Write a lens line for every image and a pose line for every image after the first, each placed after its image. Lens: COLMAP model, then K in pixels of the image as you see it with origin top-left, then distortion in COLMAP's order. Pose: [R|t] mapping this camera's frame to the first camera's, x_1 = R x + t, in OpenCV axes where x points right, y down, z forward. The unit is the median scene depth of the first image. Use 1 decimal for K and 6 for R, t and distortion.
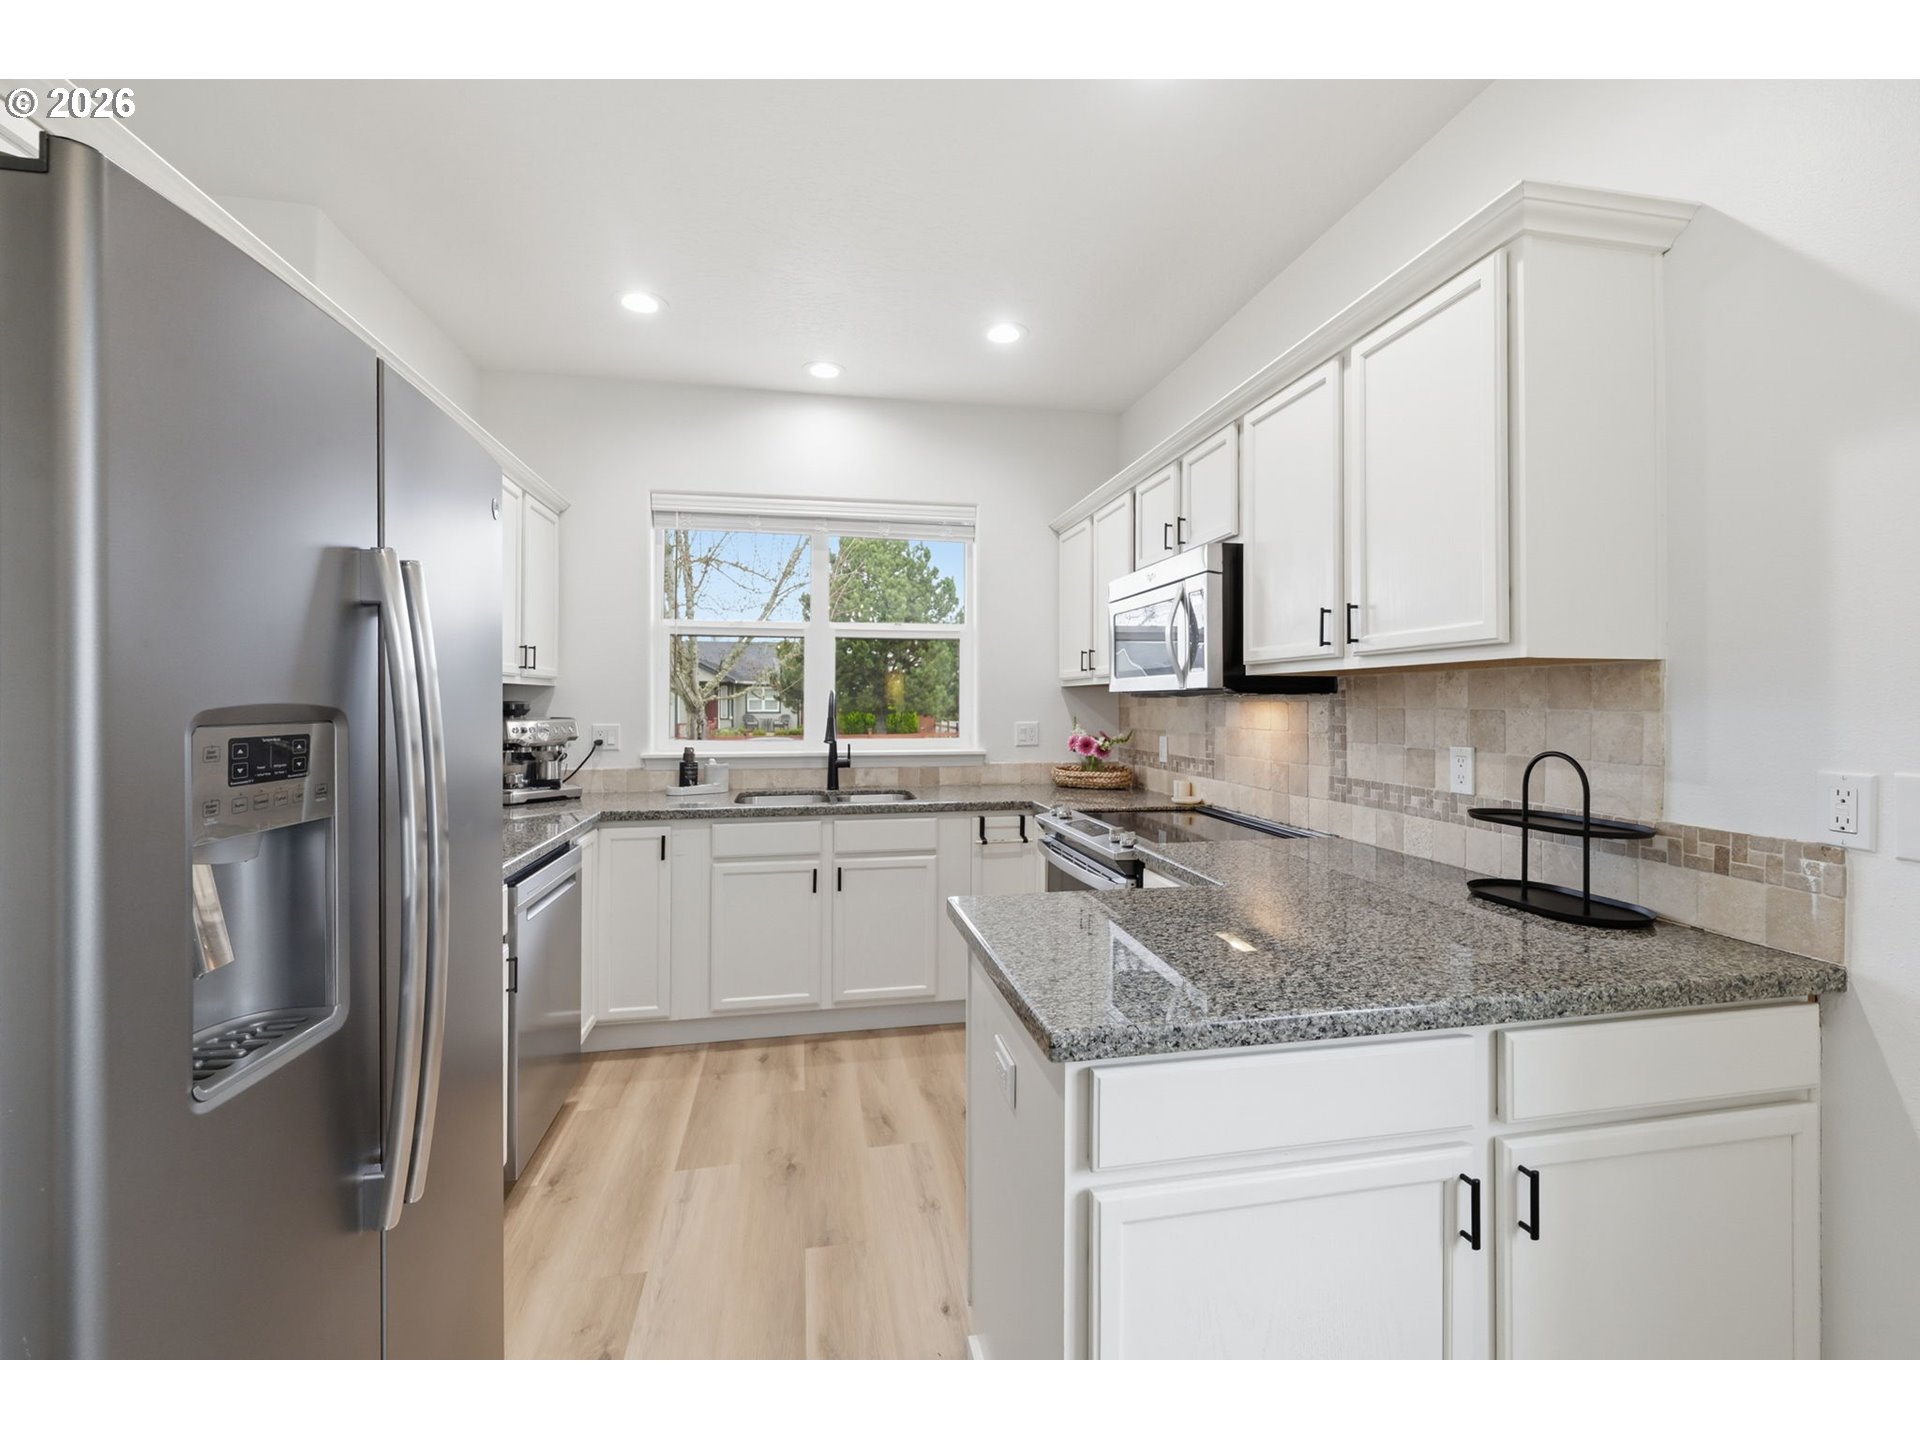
lens RADIAL K [[760.6, 0, 953.6], [0, 760.6, 709.2], [0, 0, 1]] dist [-0.007029, 0.000098]
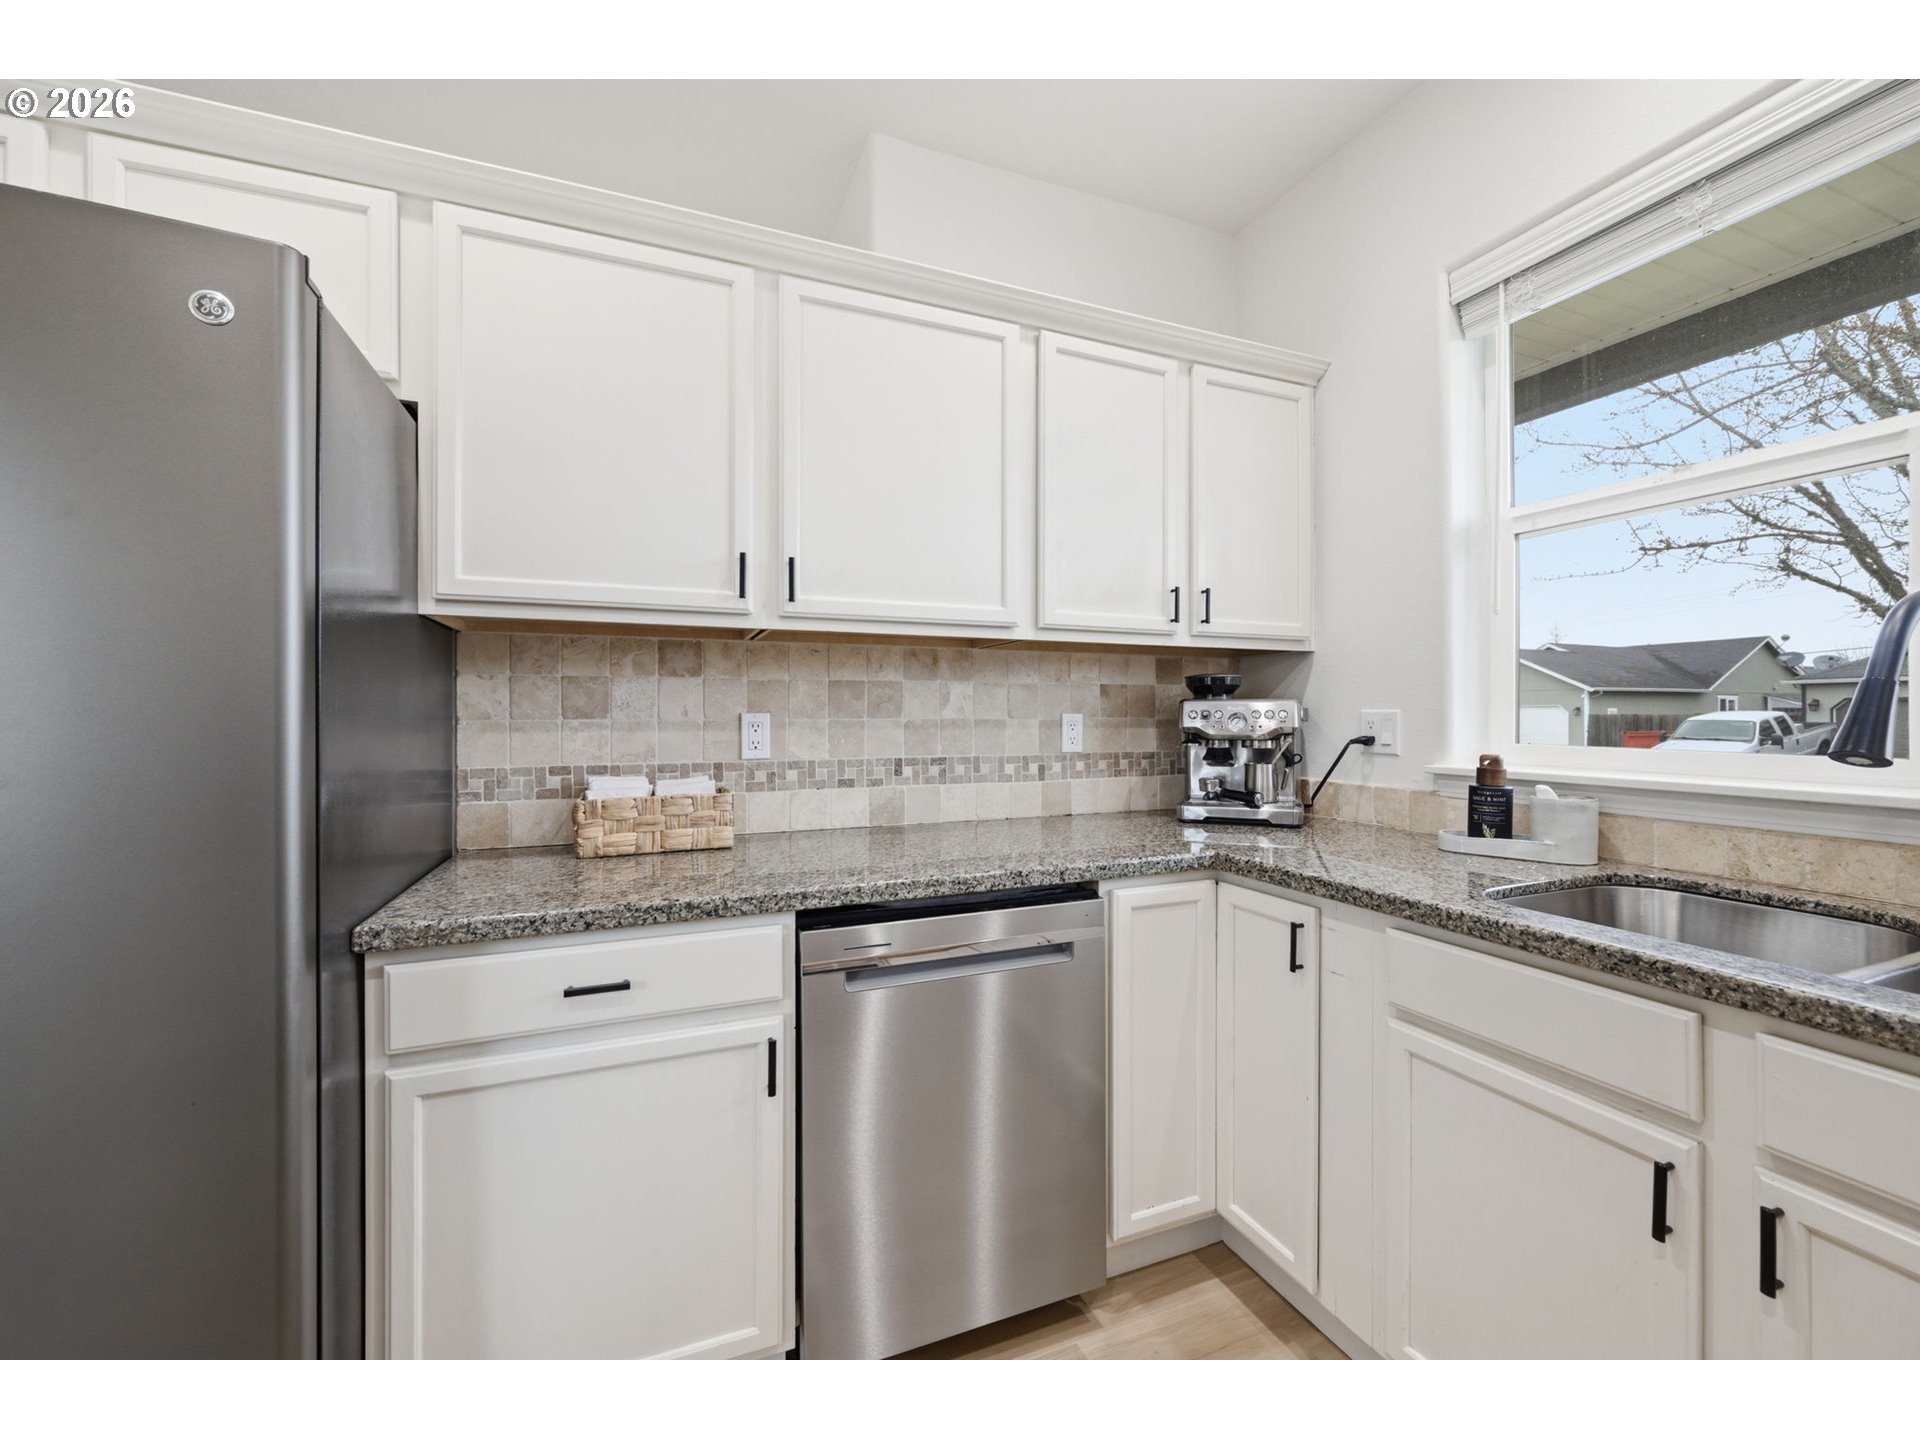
lens RADIAL K [[760.6, 0, 953.6], [0, 760.6, 709.2], [0, 0, 1]] dist [-0.007029, 0.000098]
pose [[0.181631, -0.008601, -0.983329, 0.063569], [-0.004764, 0.999942, -0.009626, 0.029465], [0.983355, 0.006433, 0.181580, 0.630747]]
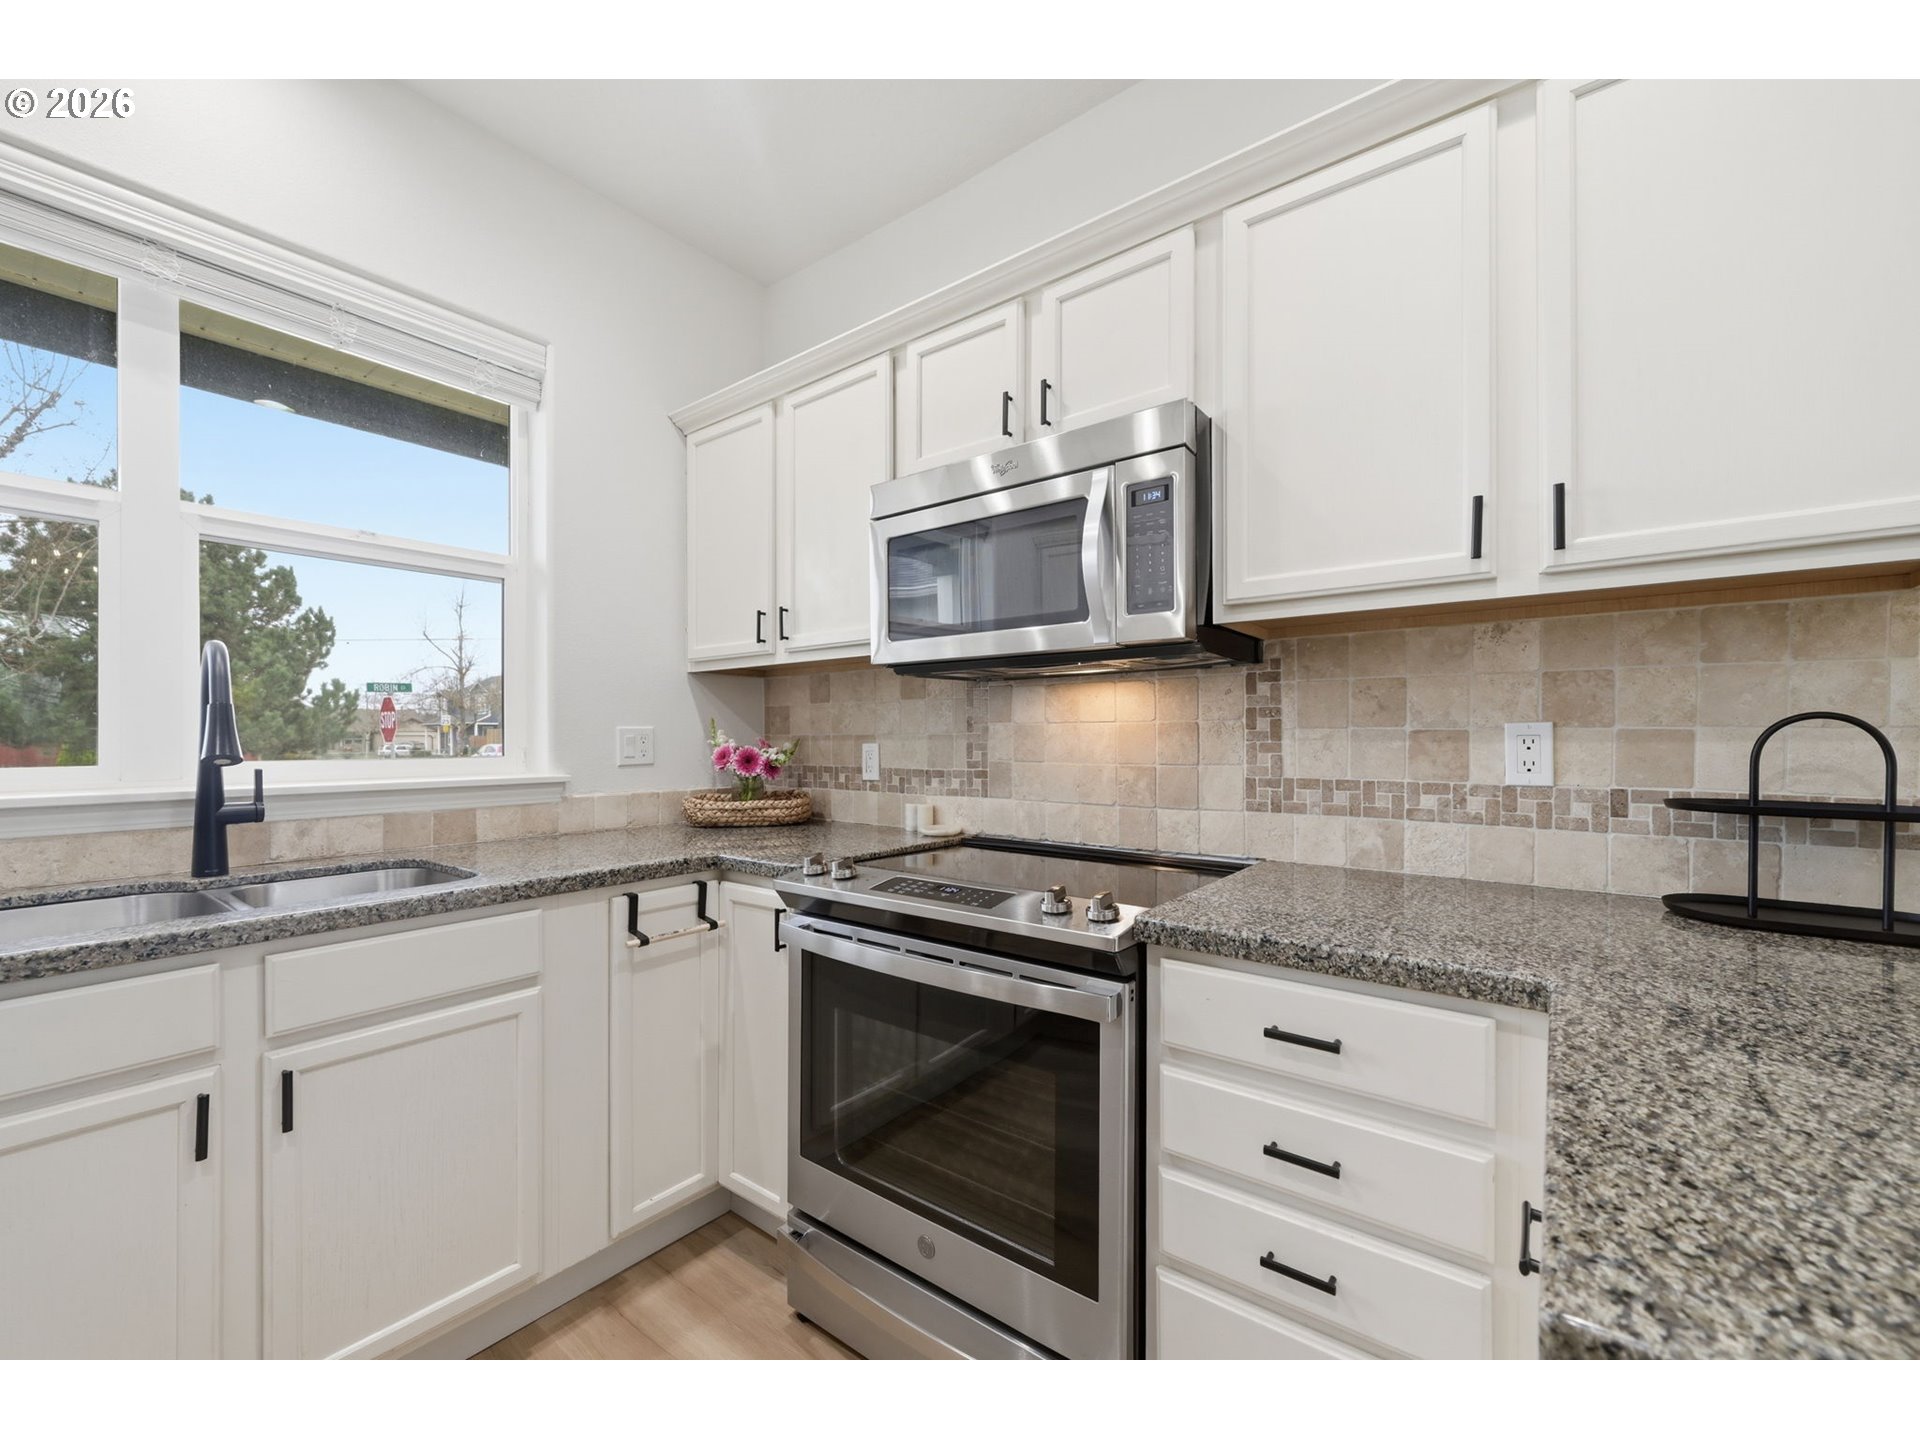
lens RADIAL K [[778.9, 0, 949.4], [0, 778.9, 734.2], [0, 0, 1]] dist [0.008824, 0.000176]
pose [[0.761941, -0.000990, 0.647645, -0.145561], [0.006052, 0.999966, -0.005592, 0.035013], [-0.647618, 0.008180, 0.761921, 0.443507]]
